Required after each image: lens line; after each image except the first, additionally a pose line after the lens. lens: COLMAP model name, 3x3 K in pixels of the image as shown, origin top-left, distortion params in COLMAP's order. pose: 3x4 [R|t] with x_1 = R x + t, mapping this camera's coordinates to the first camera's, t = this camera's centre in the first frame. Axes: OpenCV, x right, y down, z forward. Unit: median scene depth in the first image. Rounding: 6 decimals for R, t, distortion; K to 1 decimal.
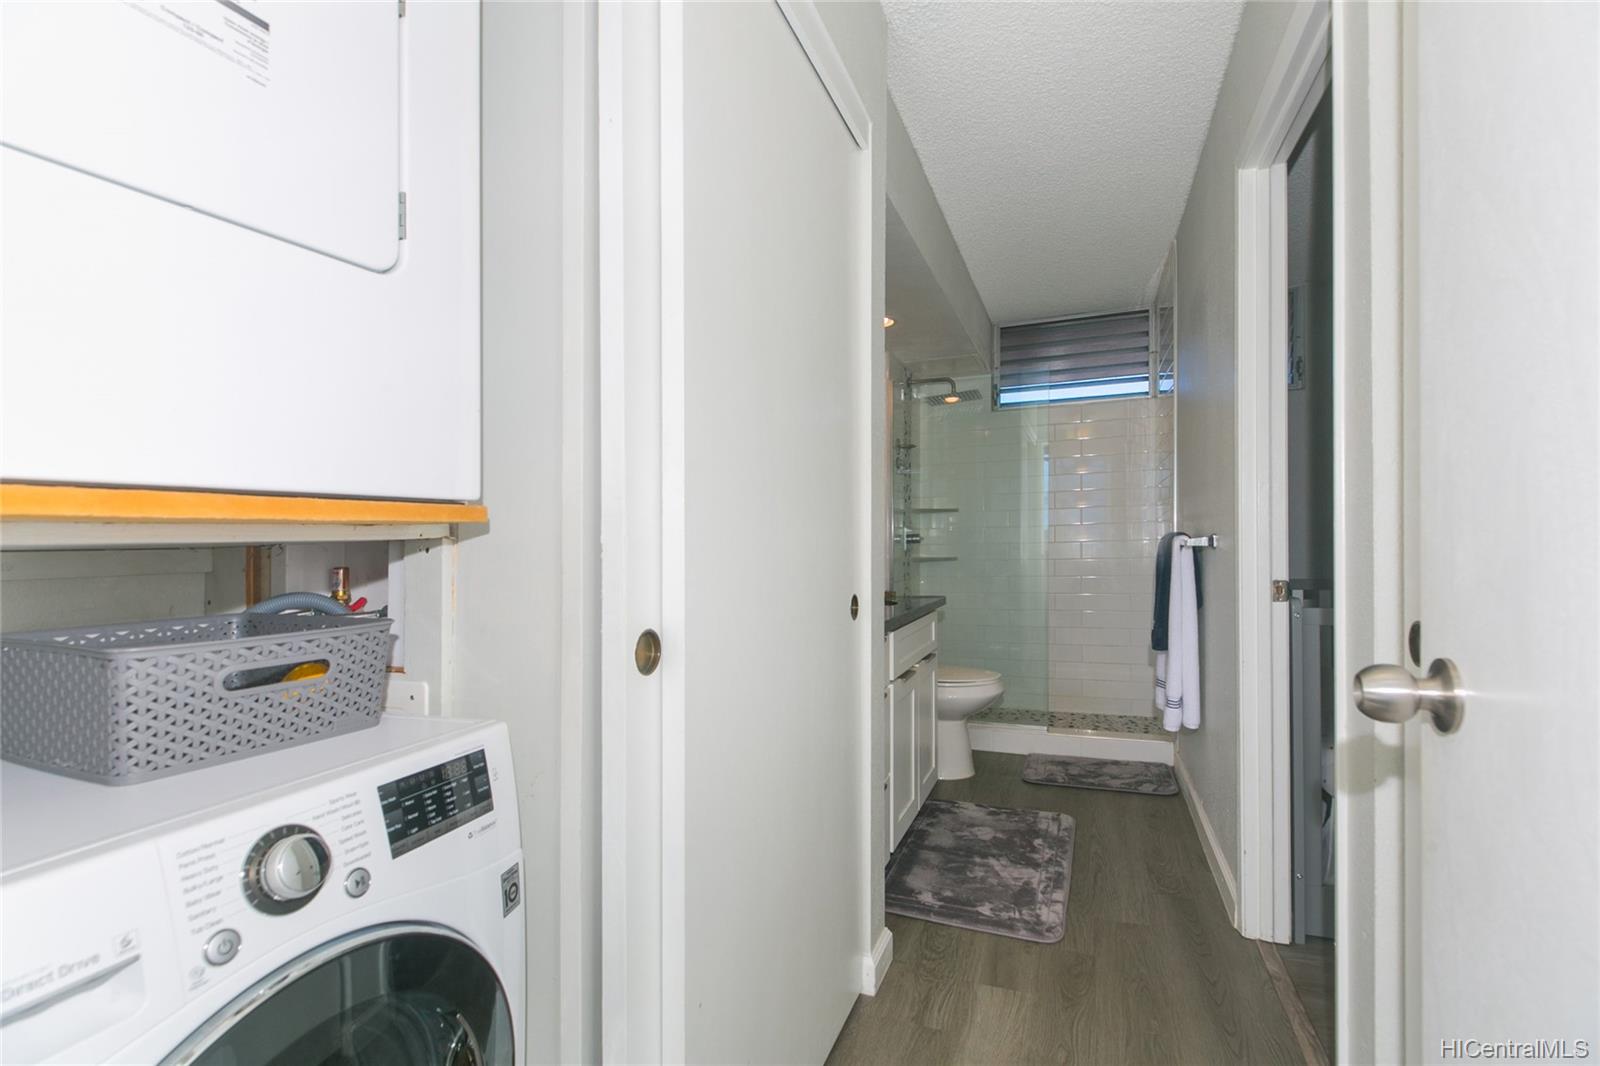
lens RADIAL K [[719.7, 0, 789.3], [0, 719.7, 548.0], [0, 0, 1]] dist [-0.001445, -0.001754]
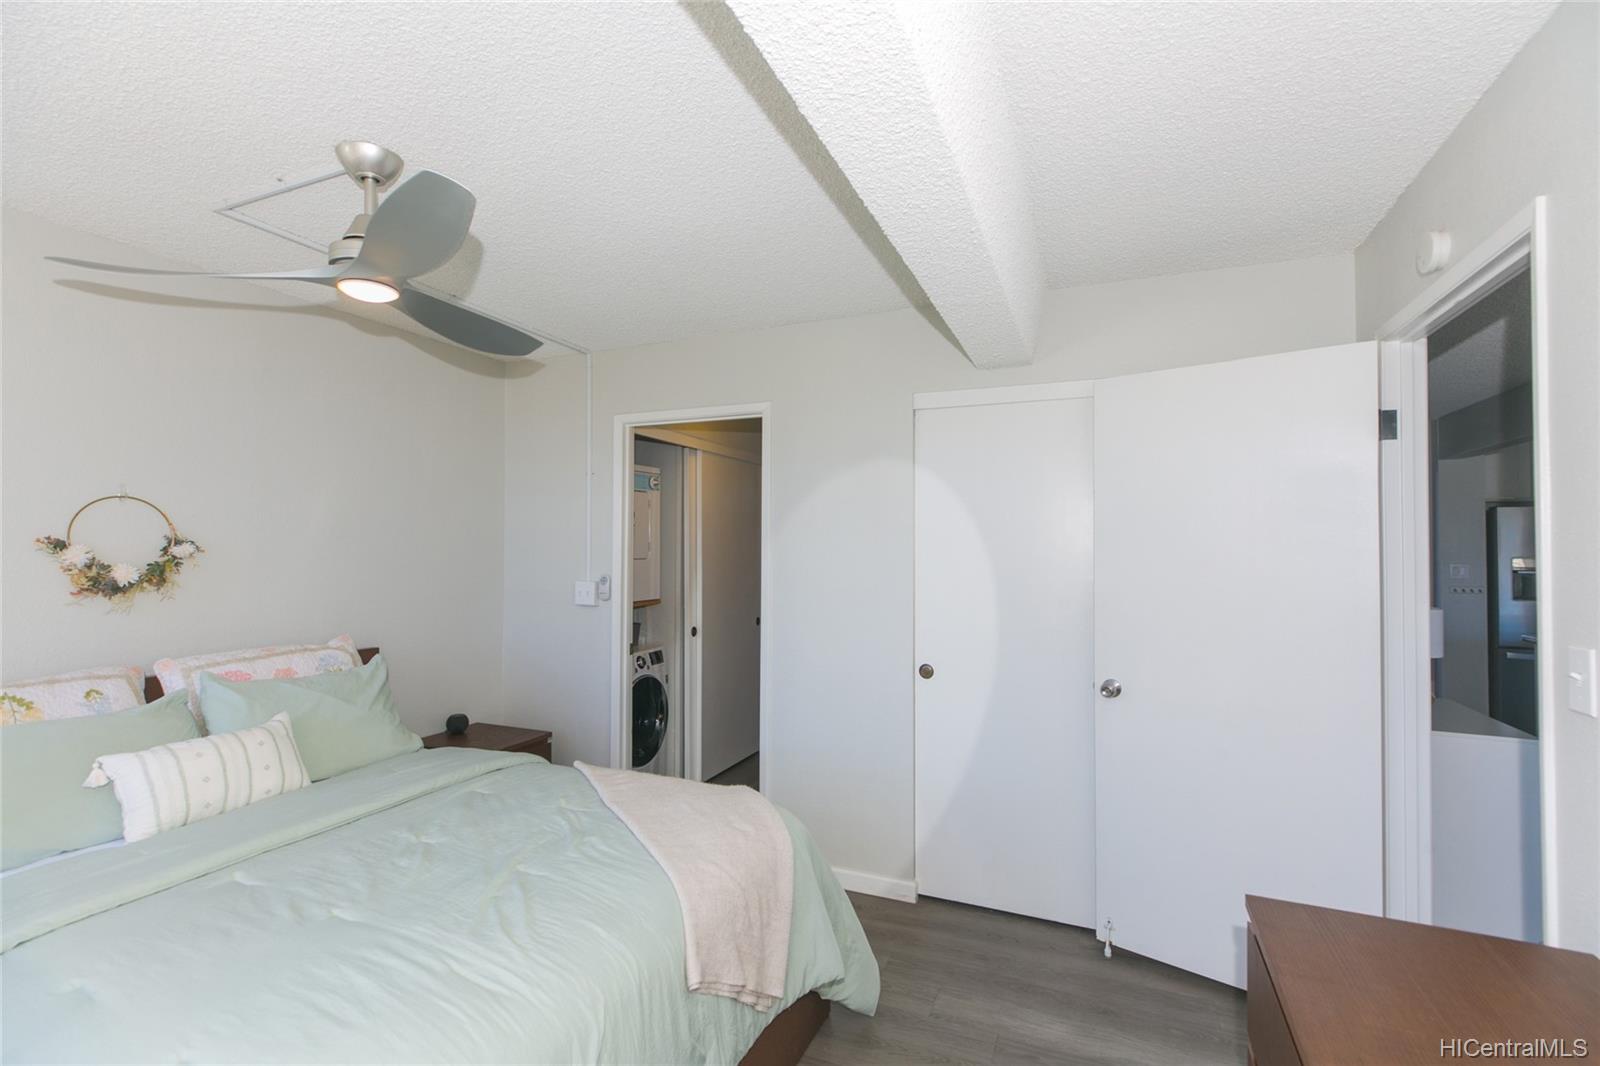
lens RADIAL K [[719.7, 0, 798.5], [0, 719.7, 533.9], [0, 0, 1]] dist [-0.001445, -0.001754]
pose [[0.999677, 0.002891, -0.025255, 0.790941], [-0.003457, 0.999743, -0.022421, -0.510121], [0.025184, 0.022501, 0.999430, -4.844596]]
